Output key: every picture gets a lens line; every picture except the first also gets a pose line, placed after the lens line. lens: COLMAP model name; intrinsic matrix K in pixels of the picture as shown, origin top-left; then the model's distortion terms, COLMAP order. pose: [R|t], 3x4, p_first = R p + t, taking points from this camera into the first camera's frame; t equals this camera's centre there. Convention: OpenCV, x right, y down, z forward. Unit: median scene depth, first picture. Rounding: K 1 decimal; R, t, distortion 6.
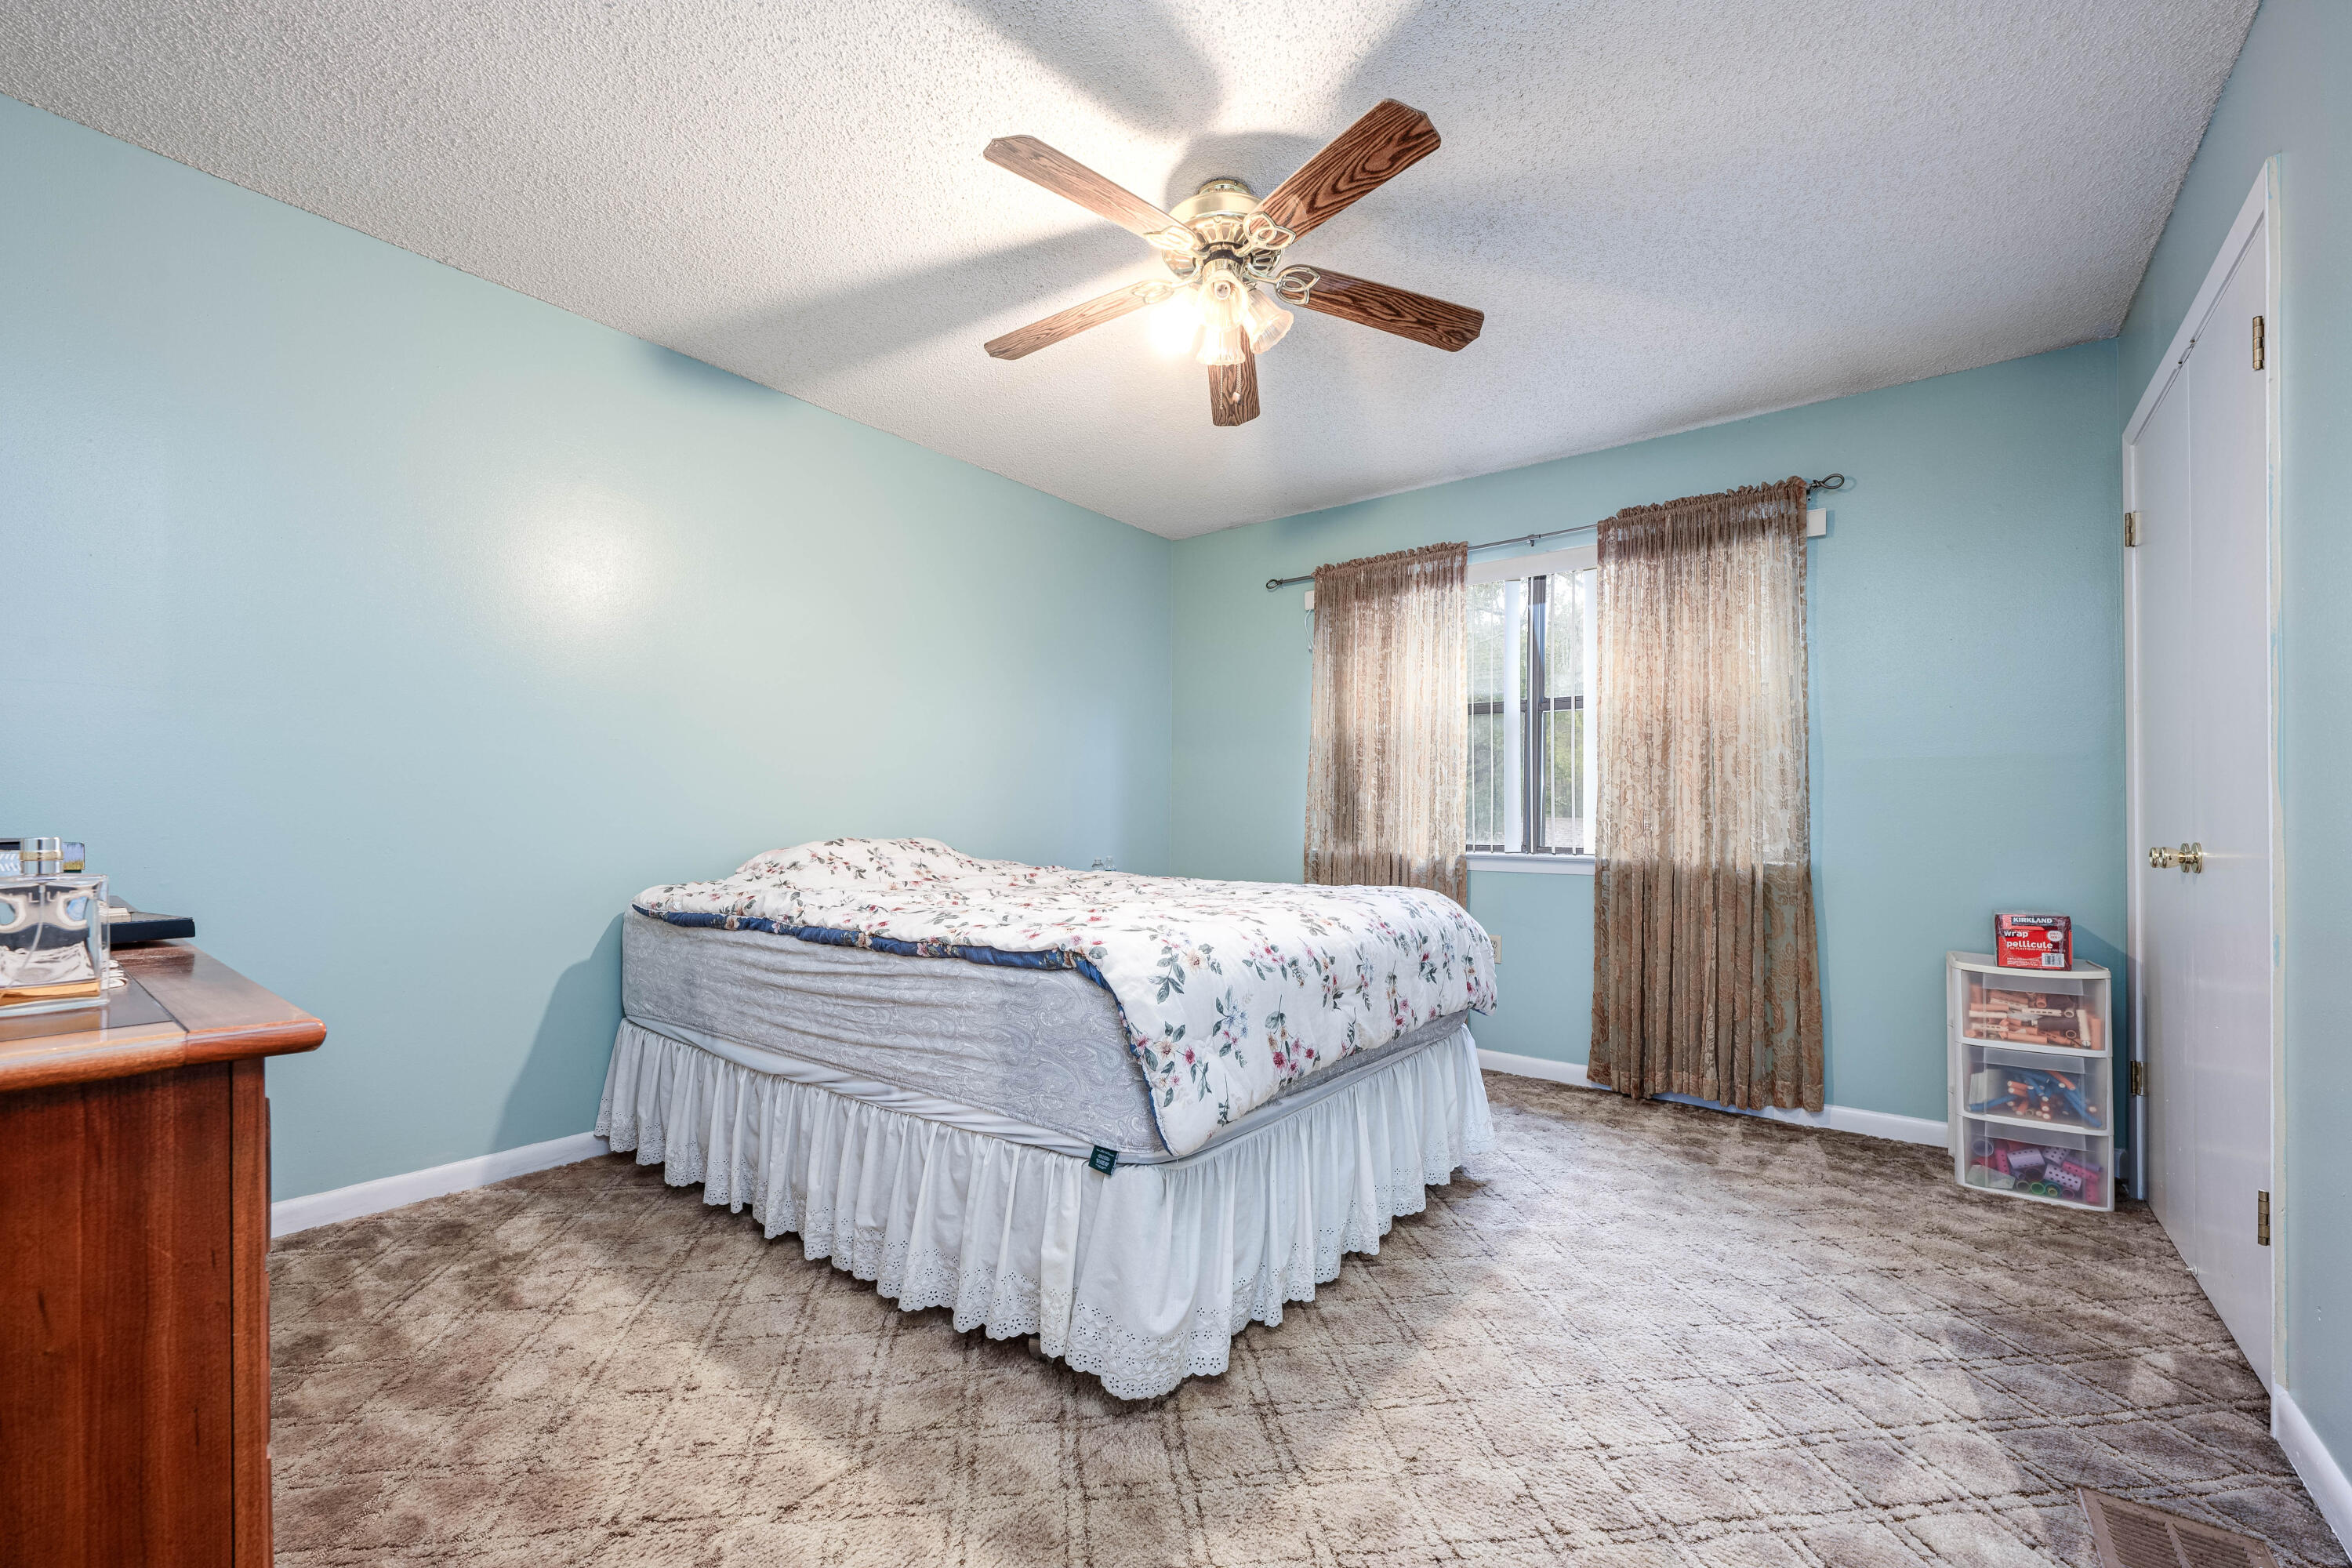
lens RADIAL K [[944.4, 0, 1181.1], [0, 944.4, 798.4], [0, 0, 1]] dist [-0.003935, -0.000121]
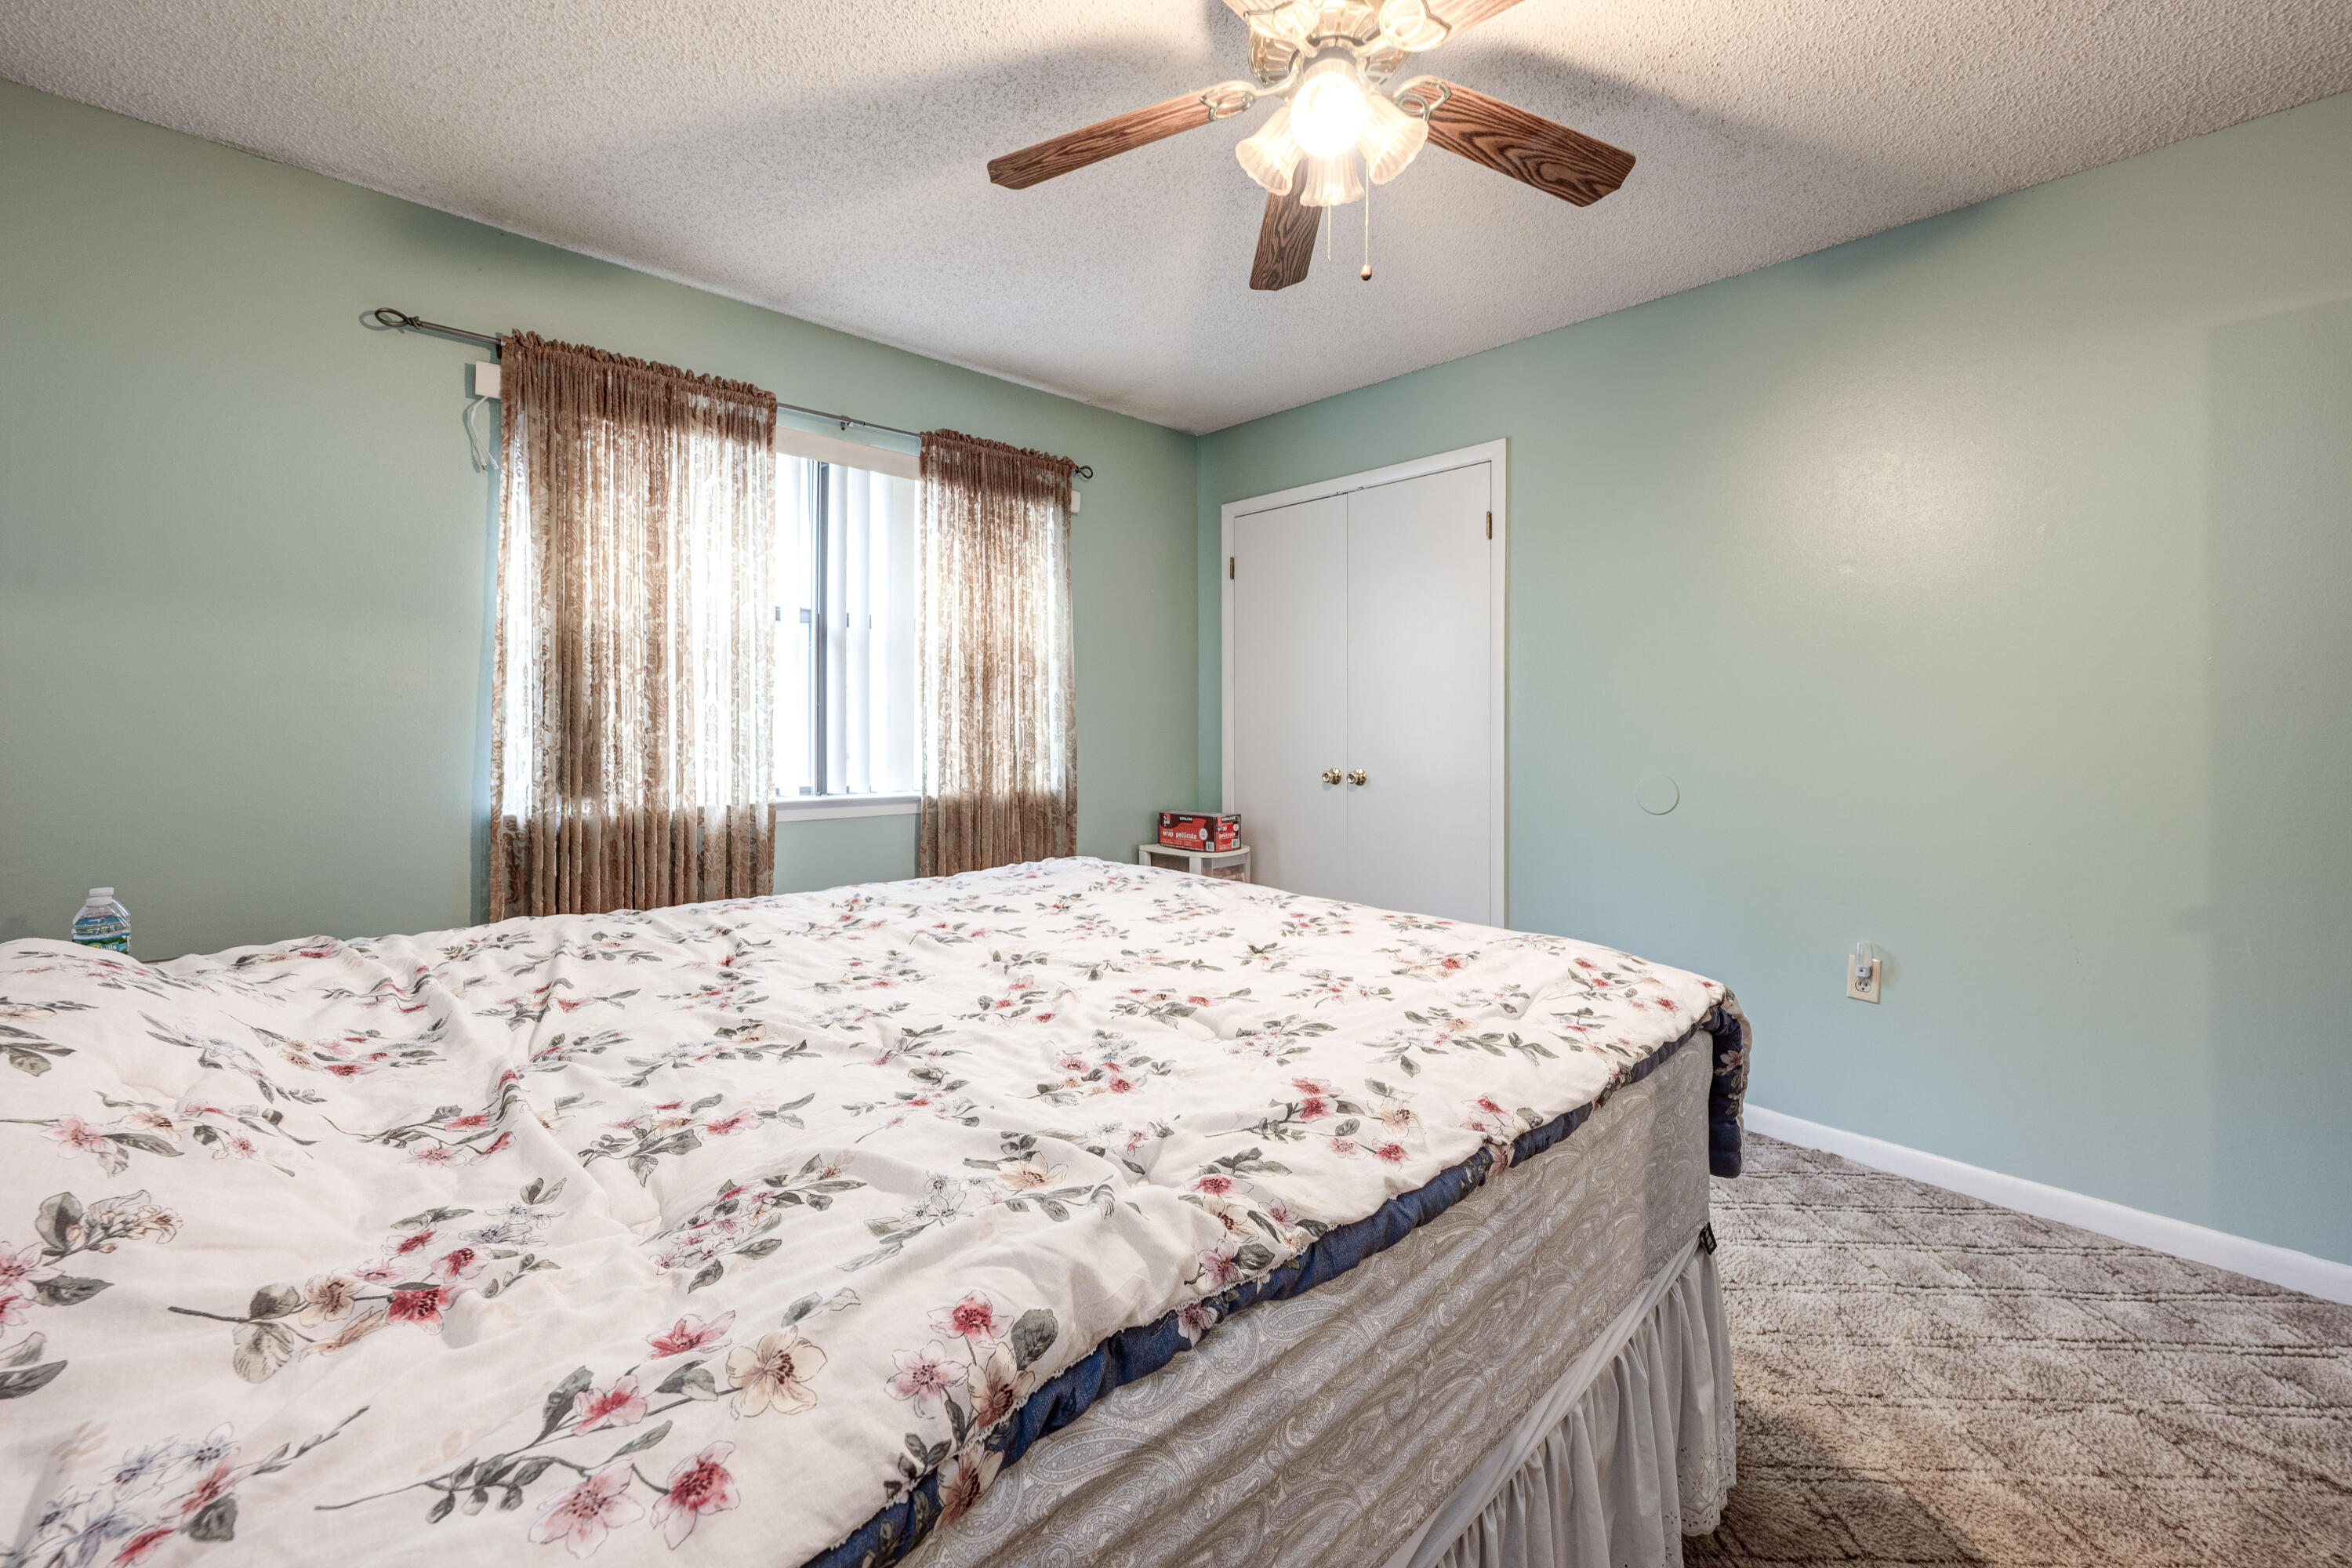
lens RADIAL K [[955.5, 0, 1171.0], [0, 955.5, 711.2], [0, 0, 1]] dist [-0.001464, -0.000050]
pose [[0.171521, 0.002449, 0.985177, -0.447372], [-0.035648, 0.999357, 0.003722, -0.032401], [-0.984535, -0.035758, 0.171498, 0.599749]]
